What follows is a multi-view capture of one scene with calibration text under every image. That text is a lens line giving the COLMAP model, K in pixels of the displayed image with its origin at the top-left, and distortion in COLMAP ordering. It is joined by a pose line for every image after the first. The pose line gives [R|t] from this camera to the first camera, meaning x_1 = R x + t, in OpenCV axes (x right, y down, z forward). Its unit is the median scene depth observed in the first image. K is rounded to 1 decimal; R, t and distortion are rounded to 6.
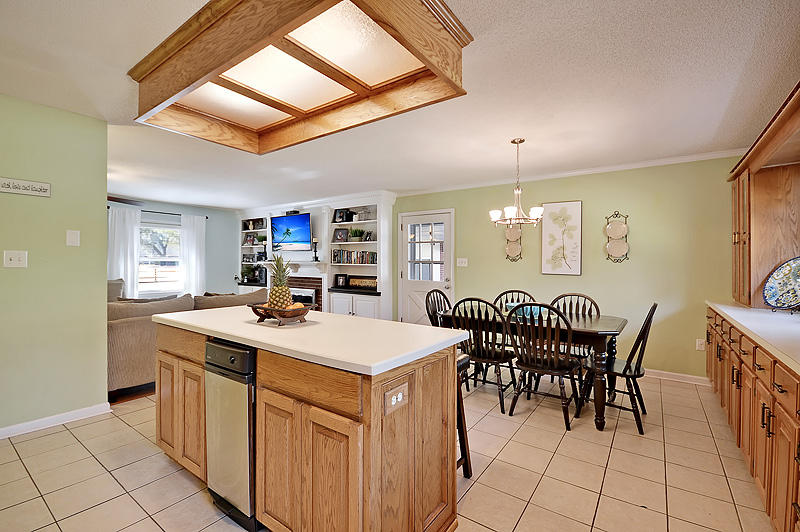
lens RADIAL K [[352.2, 0, 400.4], [0, 352.2, 266.9], [0, 0, 1]] dist [-0.001696, 0.000209]
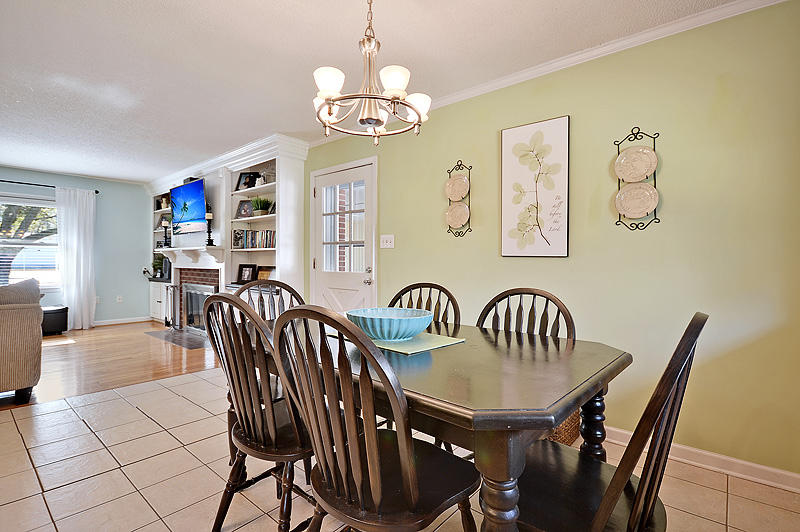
lens RADIAL K [[378.9, 0, 401.3], [0, 378.9, 267.1], [0, 0, 1]] dist [0.003128, -0.000348]
pose [[0.996067, 0.000476, -0.088598, 0.230079], [-0.000444, 1.000000, 0.000375, 0.028501], [0.088598, -0.000334, 0.996067, 0.301474]]
